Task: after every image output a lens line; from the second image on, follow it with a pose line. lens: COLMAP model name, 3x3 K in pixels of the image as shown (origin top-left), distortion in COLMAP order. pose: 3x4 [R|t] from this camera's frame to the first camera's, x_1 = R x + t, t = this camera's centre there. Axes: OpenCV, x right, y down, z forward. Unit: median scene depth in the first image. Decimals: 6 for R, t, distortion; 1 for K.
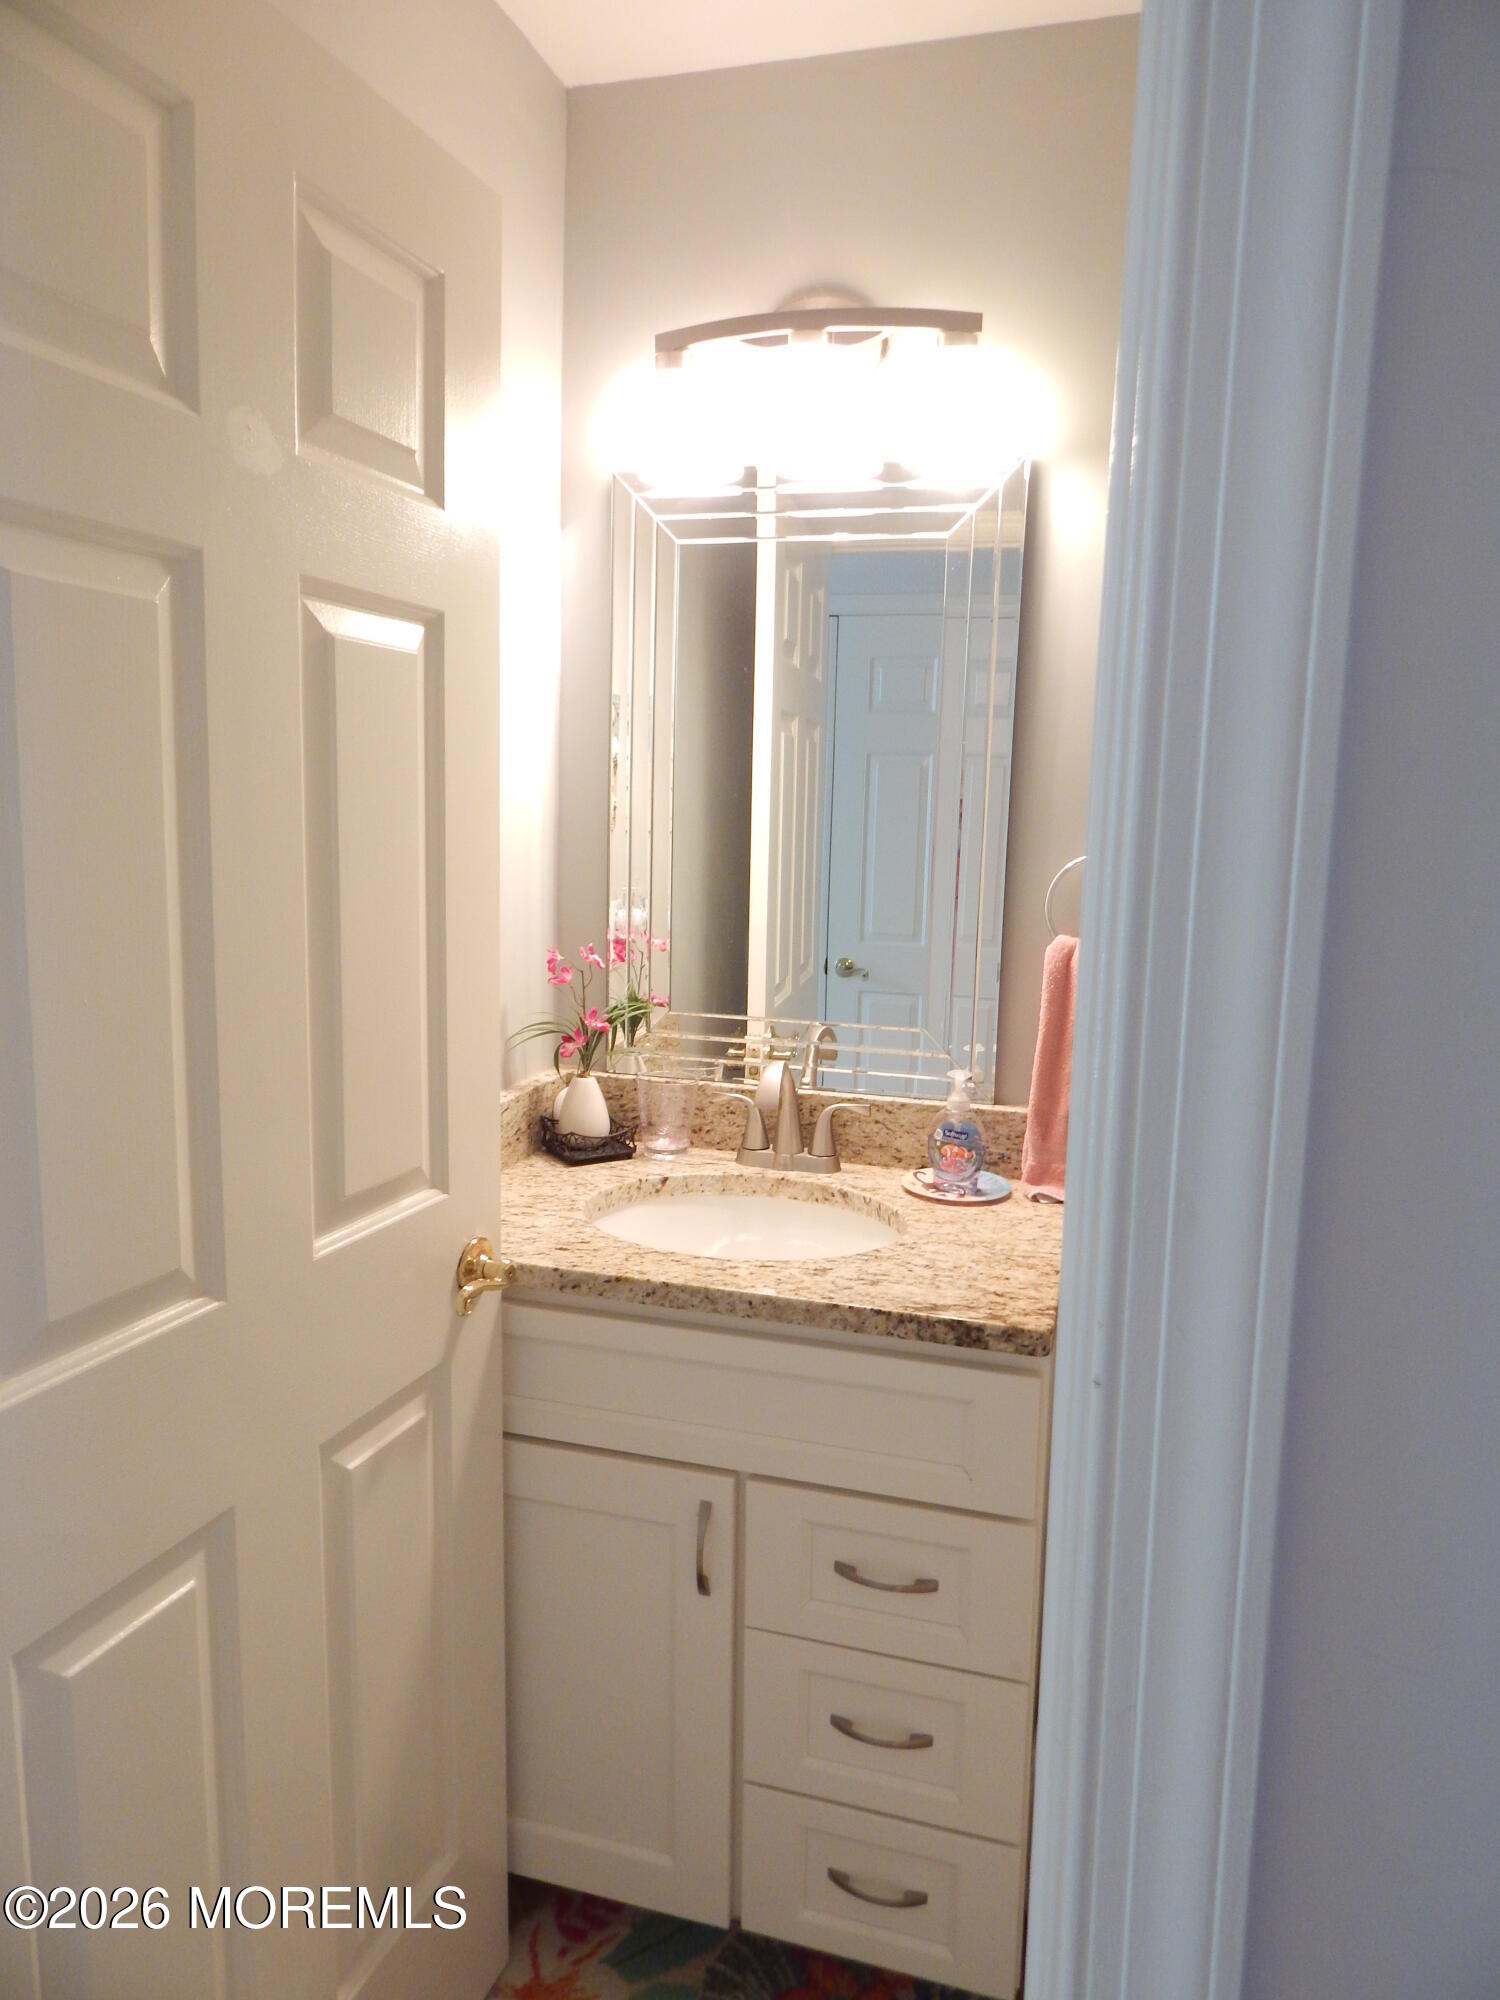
lens RADIAL K [[1309.7, 0, 743.4], [0, 1309.7, 994.7], [0, 0, 1]] dist [-0.006313, 0.000891]
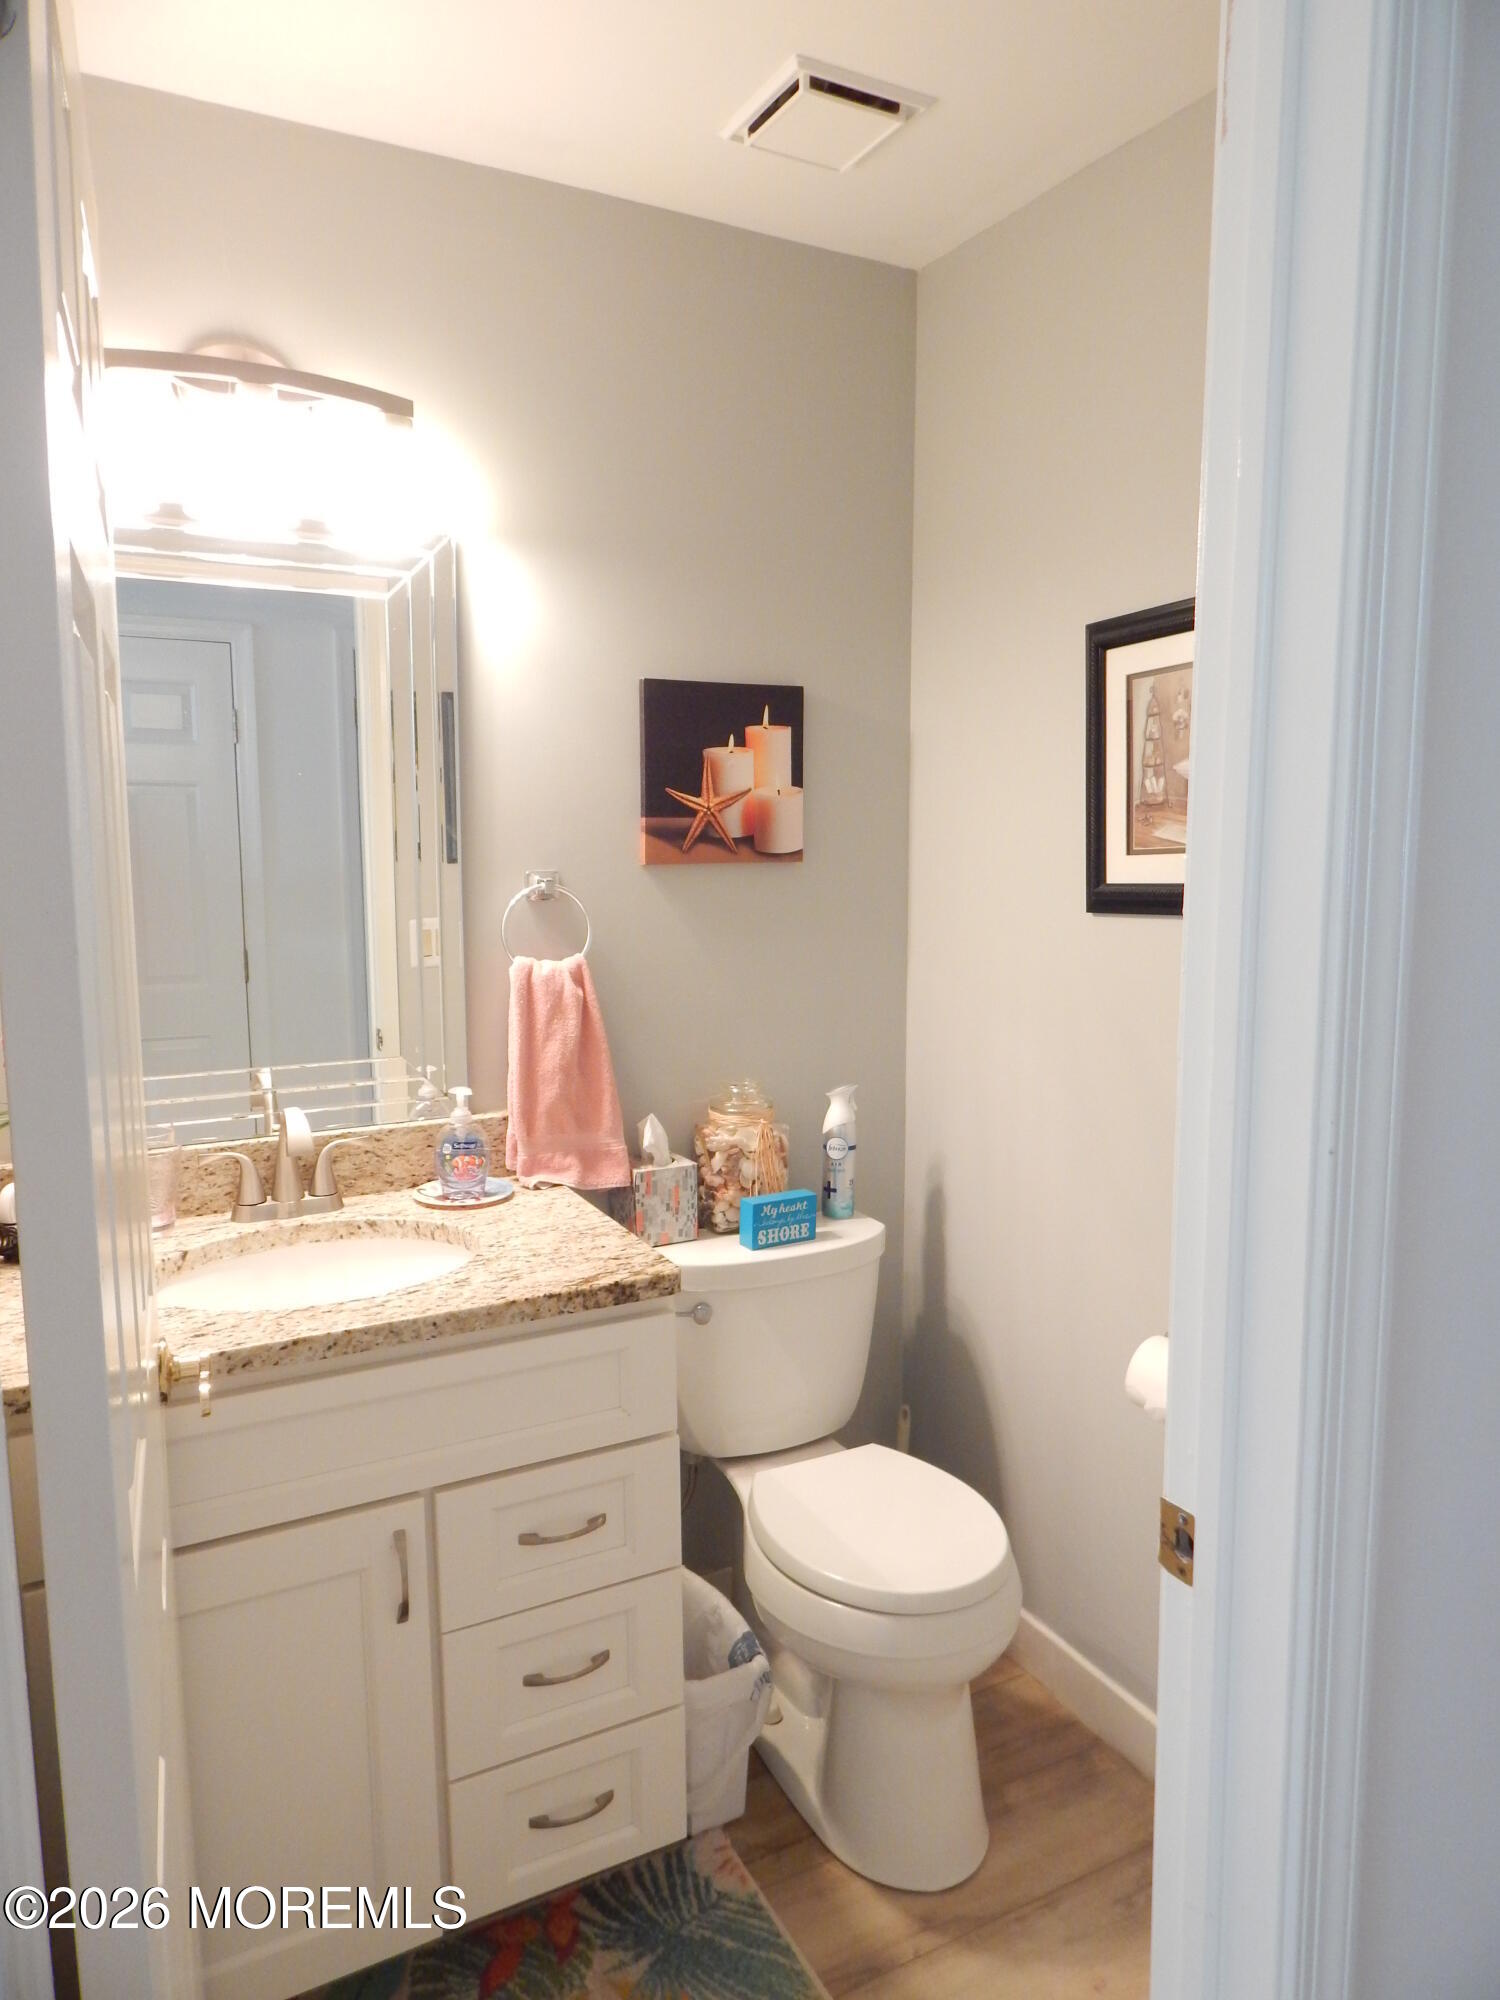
lens RADIAL K [[1309.7, 0, 755.2], [0, 1309.7, 994.9], [0, 0, 1]] dist [-0.006313, 0.000891]
pose [[0.715978, -0.111689, 0.689131, -0.418448], [0.120993, 0.992033, 0.035075, -0.028287], [-0.687558, 0.058268, 0.723788, 0.032748]]
